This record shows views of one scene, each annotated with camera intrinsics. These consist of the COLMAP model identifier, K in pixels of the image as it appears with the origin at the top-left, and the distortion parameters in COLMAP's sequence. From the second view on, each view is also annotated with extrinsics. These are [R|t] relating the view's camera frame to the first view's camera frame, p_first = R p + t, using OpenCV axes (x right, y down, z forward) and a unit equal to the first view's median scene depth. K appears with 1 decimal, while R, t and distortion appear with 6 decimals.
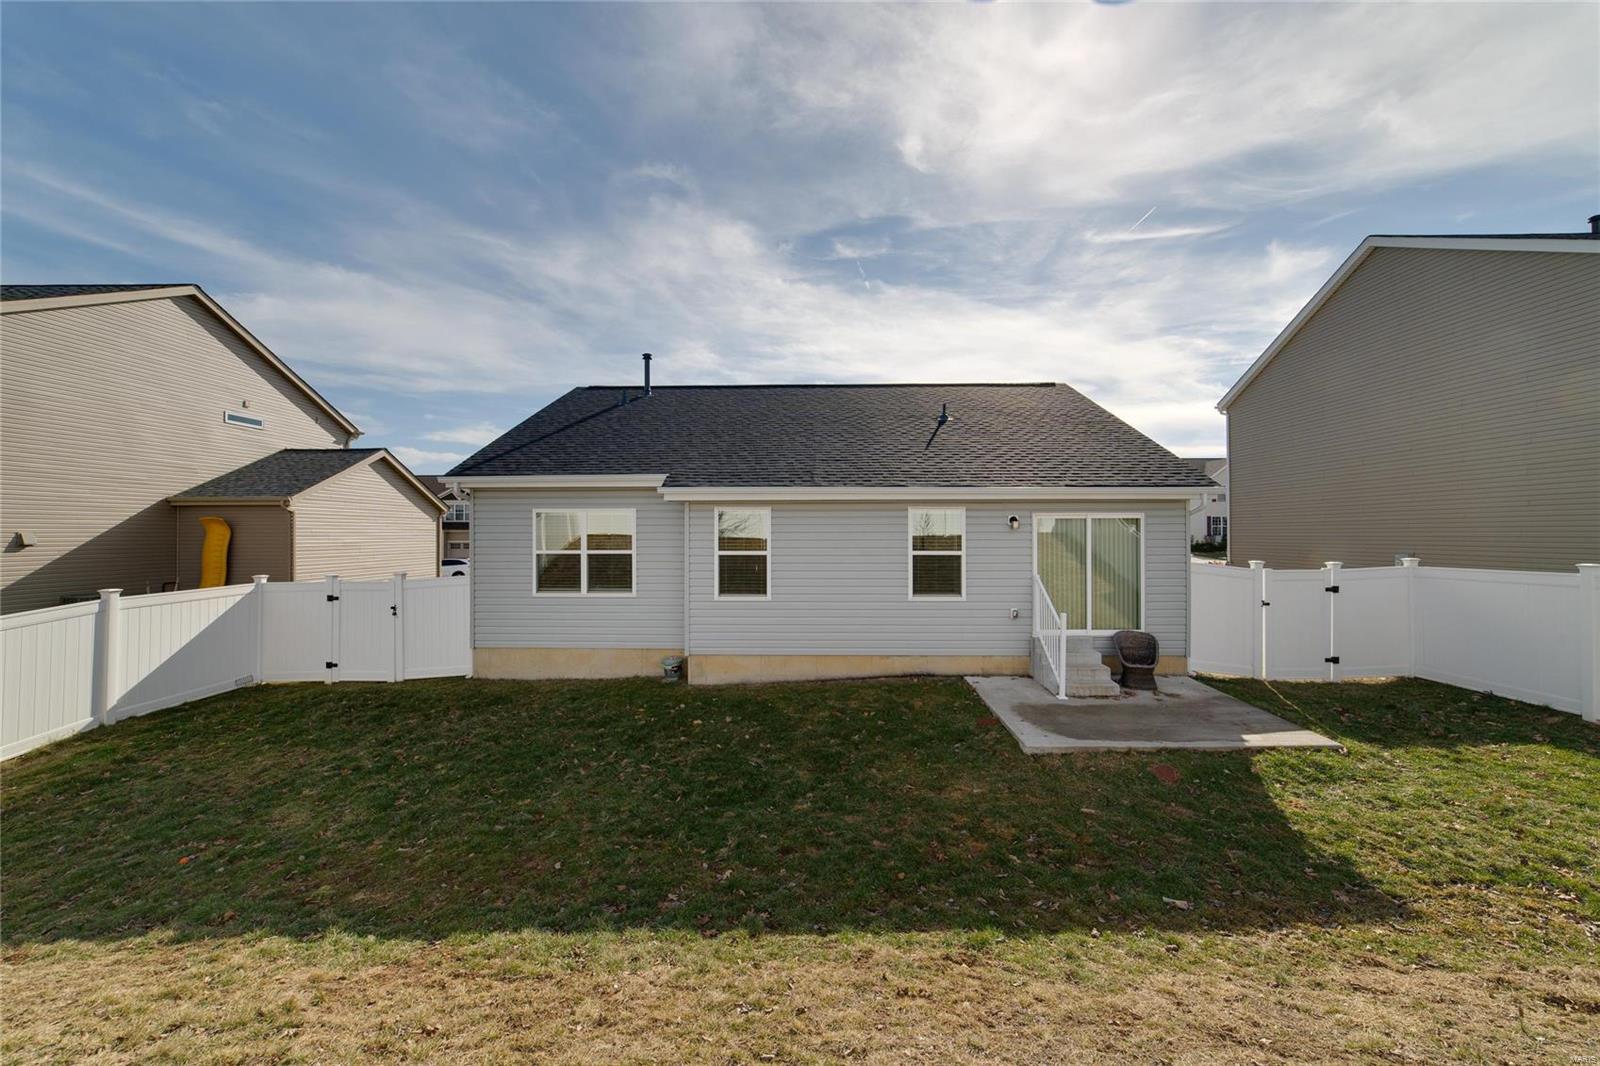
lens RADIAL K [[630.7, 0, 808.5], [0, 630.7, 527.6], [0, 0, 1]] dist [-0.015144, 0.005964]
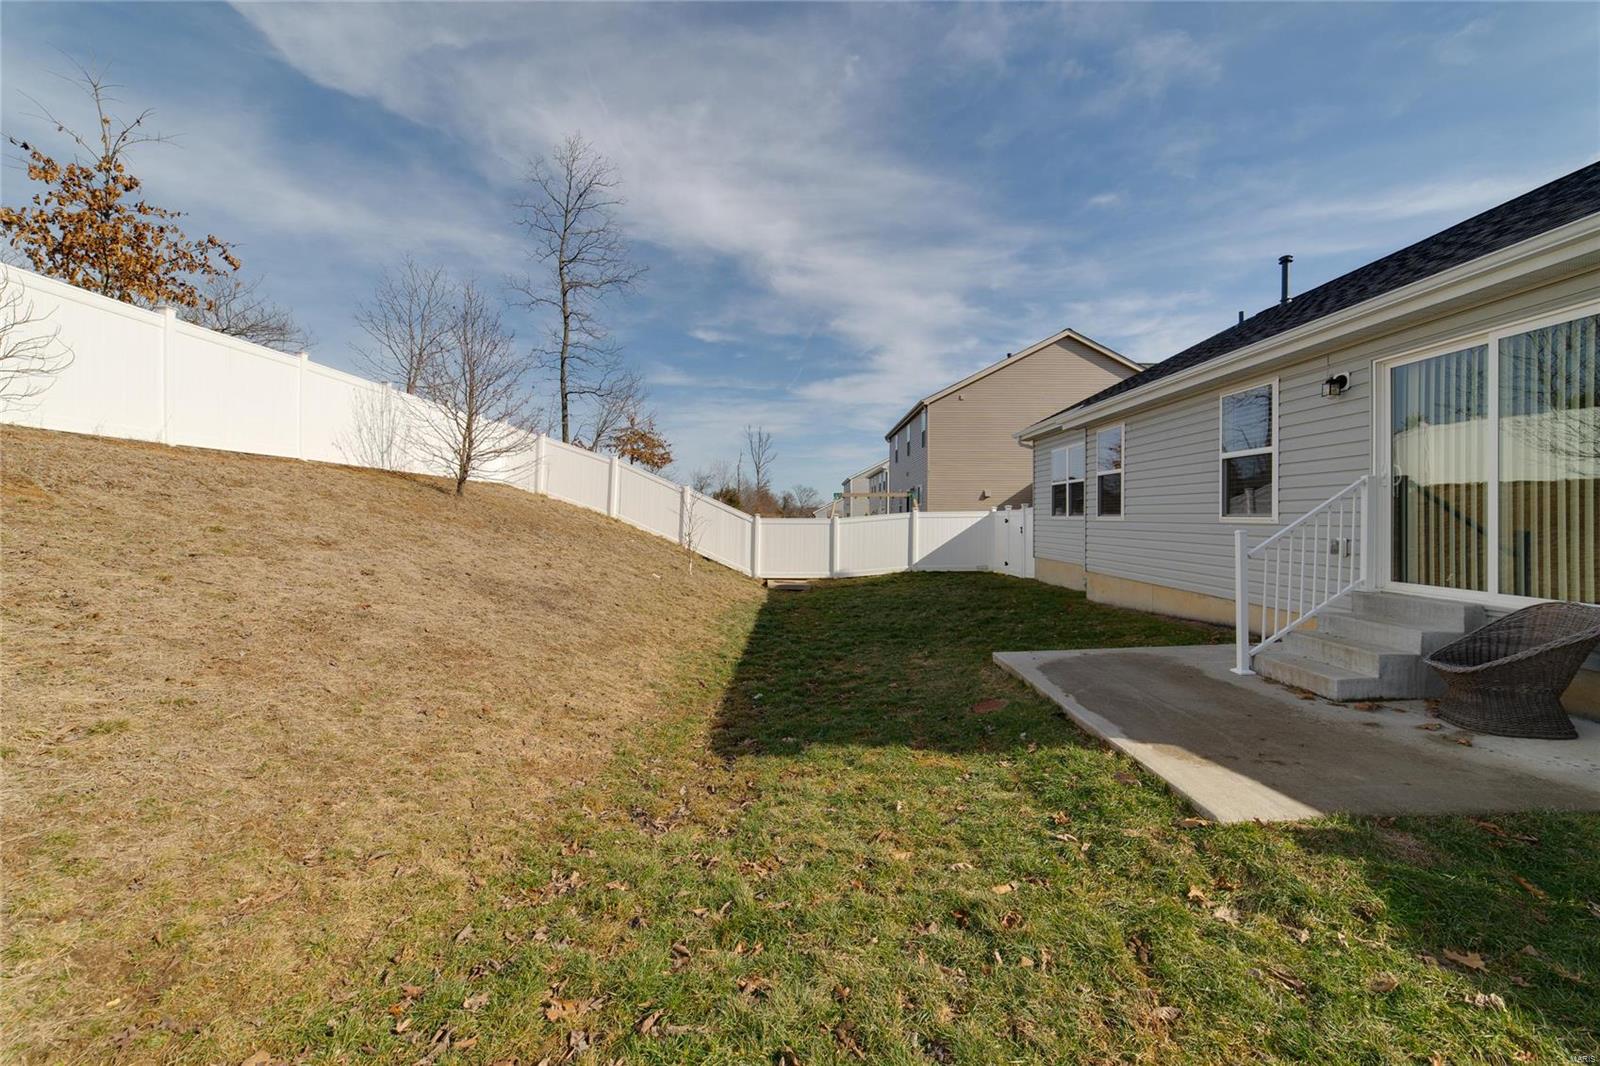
lens RADIAL K [[630.7, 0, 808.5], [0, 630.7, 527.6], [0, 0, 1]] dist [-0.015144, 0.005964]
pose [[0.028229, 0.019513, -0.999411, 0.873053], [0.005087, 0.999794, 0.019664, 0.105260], [0.999589, -0.005639, 0.028124, 0.504569]]
